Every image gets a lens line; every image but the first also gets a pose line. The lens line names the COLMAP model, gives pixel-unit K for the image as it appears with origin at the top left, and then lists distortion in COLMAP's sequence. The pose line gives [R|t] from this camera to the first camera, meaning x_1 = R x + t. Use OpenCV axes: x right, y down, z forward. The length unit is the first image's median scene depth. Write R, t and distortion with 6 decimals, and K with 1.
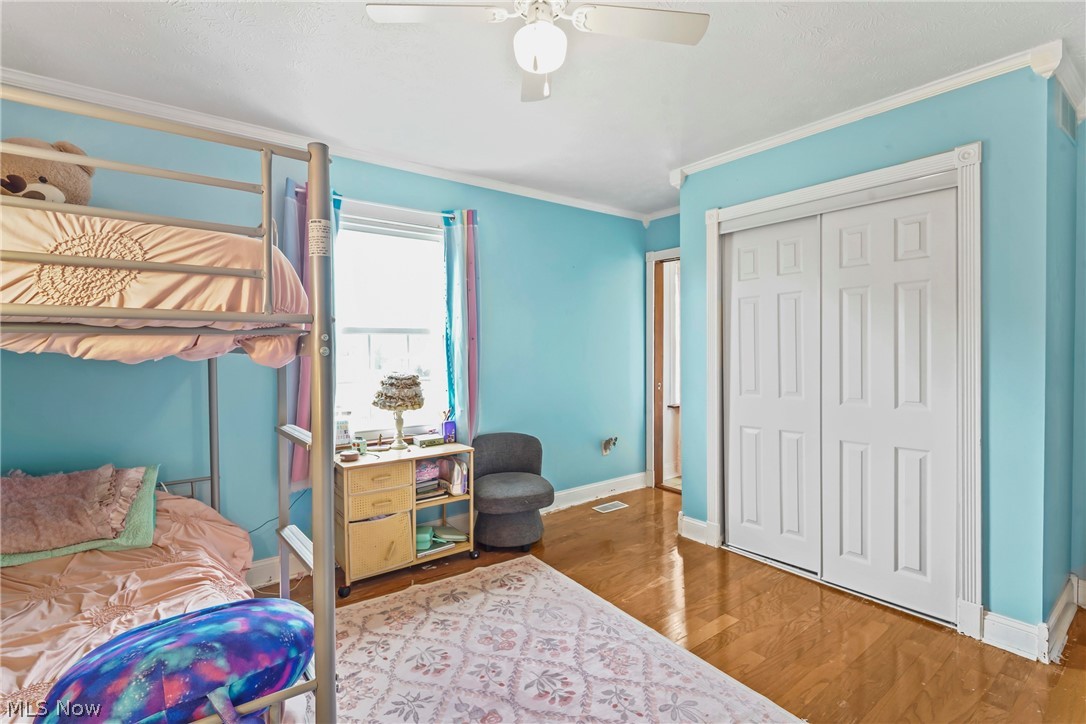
lens RADIAL K [[513.6, 0, 543.0], [0, 513.6, 362.0], [0, 0, 1]] dist [-0.004251, -0.001205]
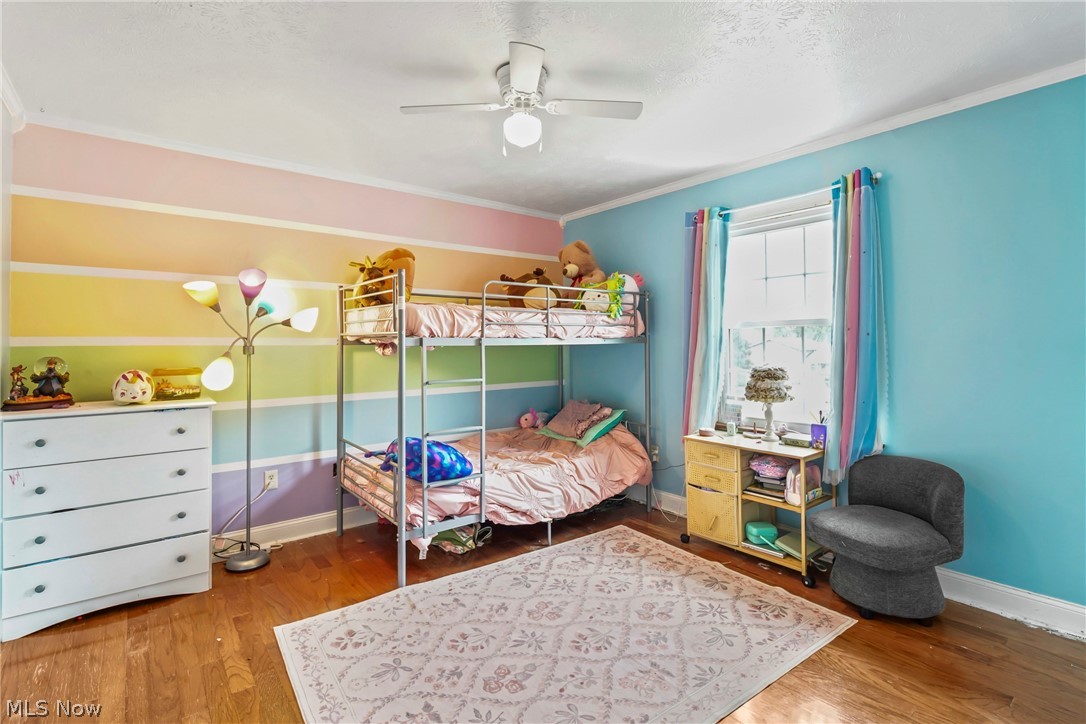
lens RADIAL K [[513.4, 0, 546.5], [0, 513.4, 345.7], [0, 0, 1]] dist [-0.003597, -0.001285]
pose [[0.021271, 0.008686, -0.999736, 0.777585], [-0.029029, 0.999546, 0.008067, -0.013726], [0.999352, 0.028850, 0.021513, 0.587392]]
